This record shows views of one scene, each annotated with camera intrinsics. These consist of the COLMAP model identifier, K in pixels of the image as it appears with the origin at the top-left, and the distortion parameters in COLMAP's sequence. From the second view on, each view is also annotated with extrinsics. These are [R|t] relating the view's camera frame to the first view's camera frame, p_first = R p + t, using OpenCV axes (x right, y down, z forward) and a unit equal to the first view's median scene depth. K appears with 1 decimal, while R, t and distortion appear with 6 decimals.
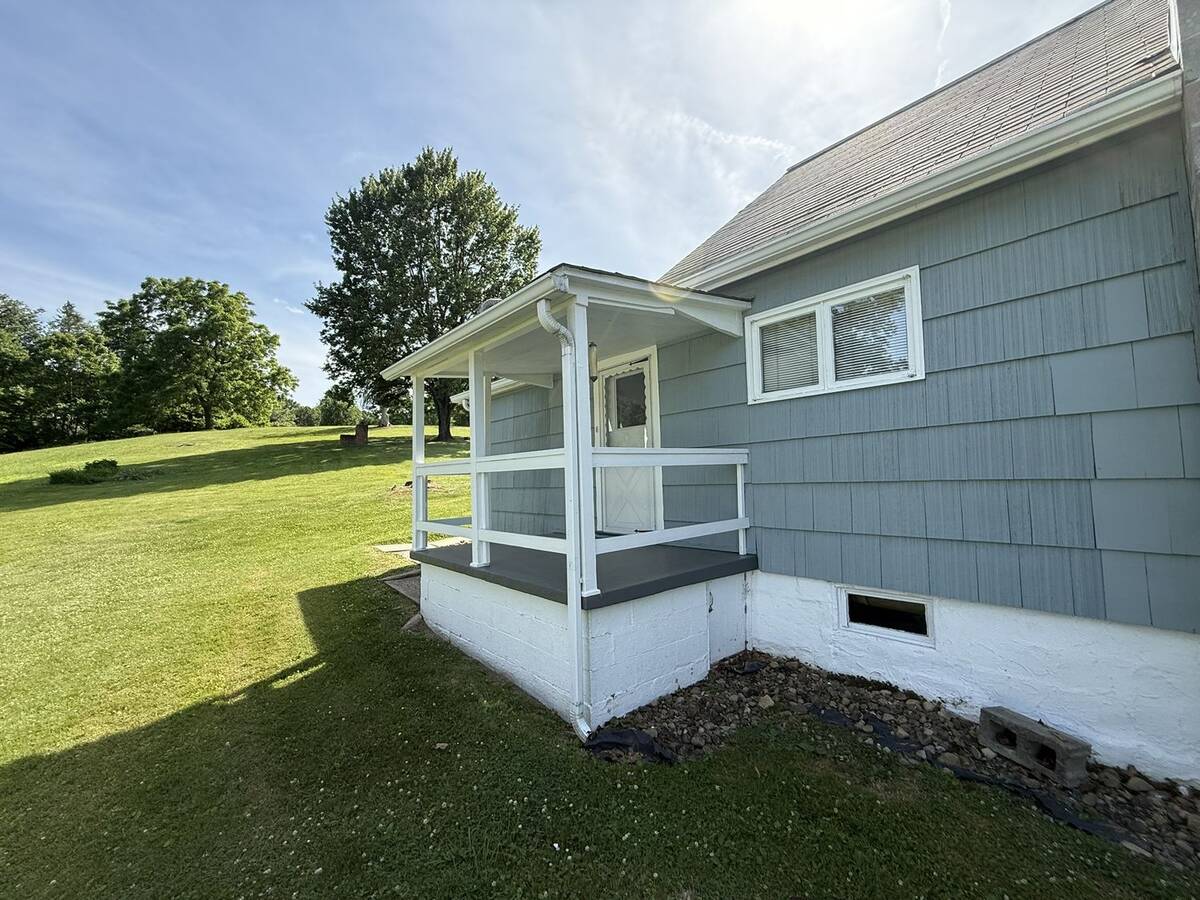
lens RADIAL K [[465.5, 0, 579.8], [0, 465.5, 447.0], [0, 0, 1]] dist [-0.000668, -0.000063]
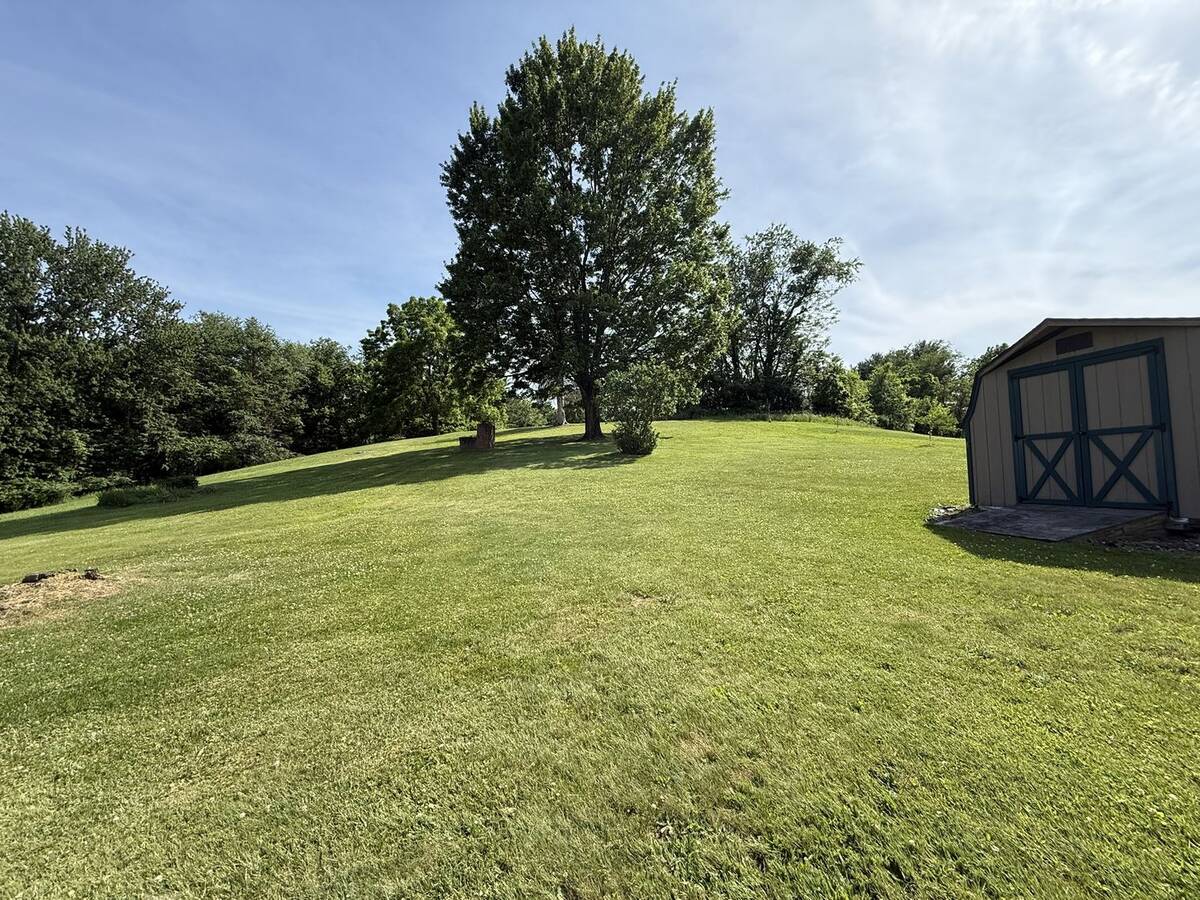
lens RADIAL K [[476.2, 0, 594.9], [0, 476.2, 449.4], [0, 0, 1]] dist [-0.000003, 0.000212]
pose [[0.867962, -0.026902, -0.495901, 0.064723], [0.034017, 0.999407, 0.005323, -0.001351], [0.495463, -0.021489, 0.868363, 0.238123]]
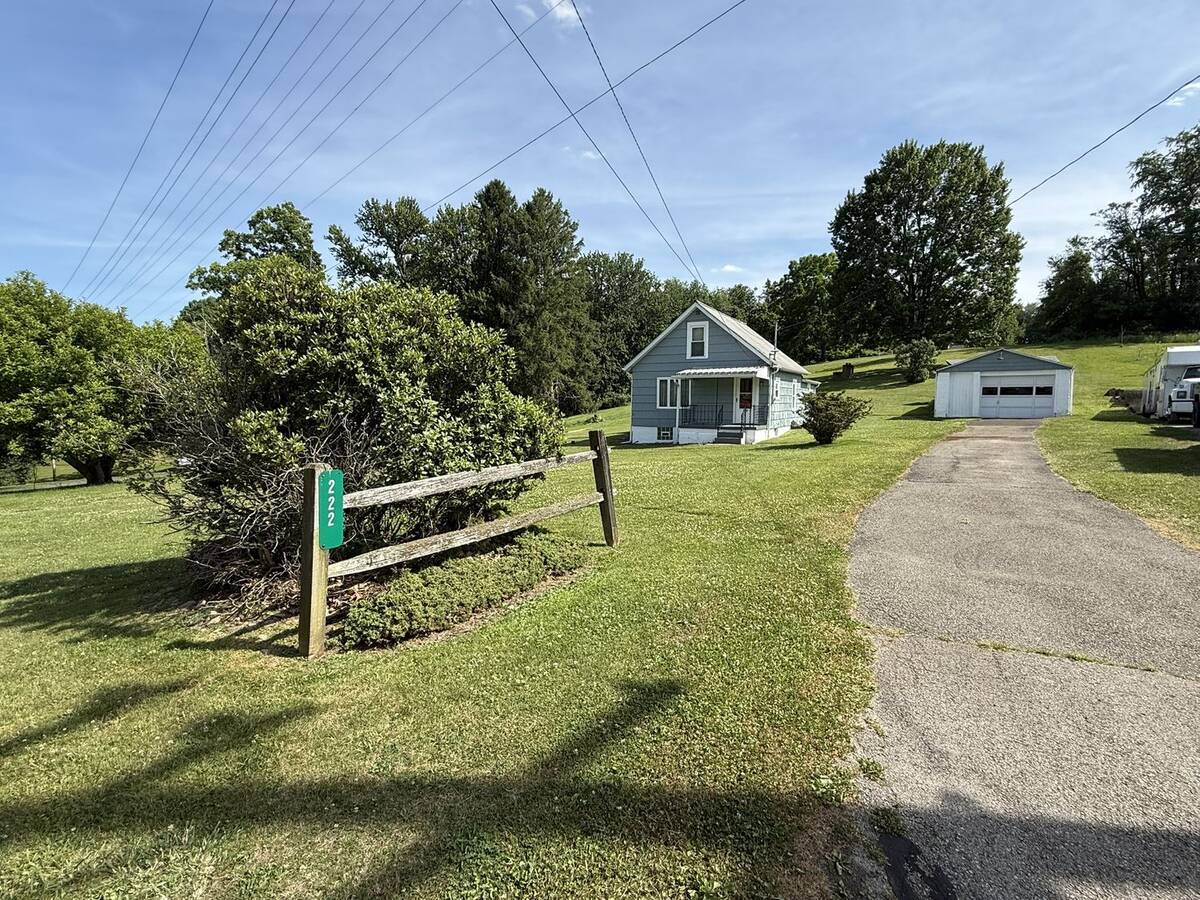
lens RADIAL K [[571.6, 0, 600.0], [0, 571.6, 450.0], [0, 0, 1]] dist [0.002674, 0.001911]
pose [[0.348607, 0.099707, -0.931951, 0.624140], [0.057070, 0.990222, 0.127289, -0.034466], [0.935530, -0.097560, 0.339508, -0.250321]]
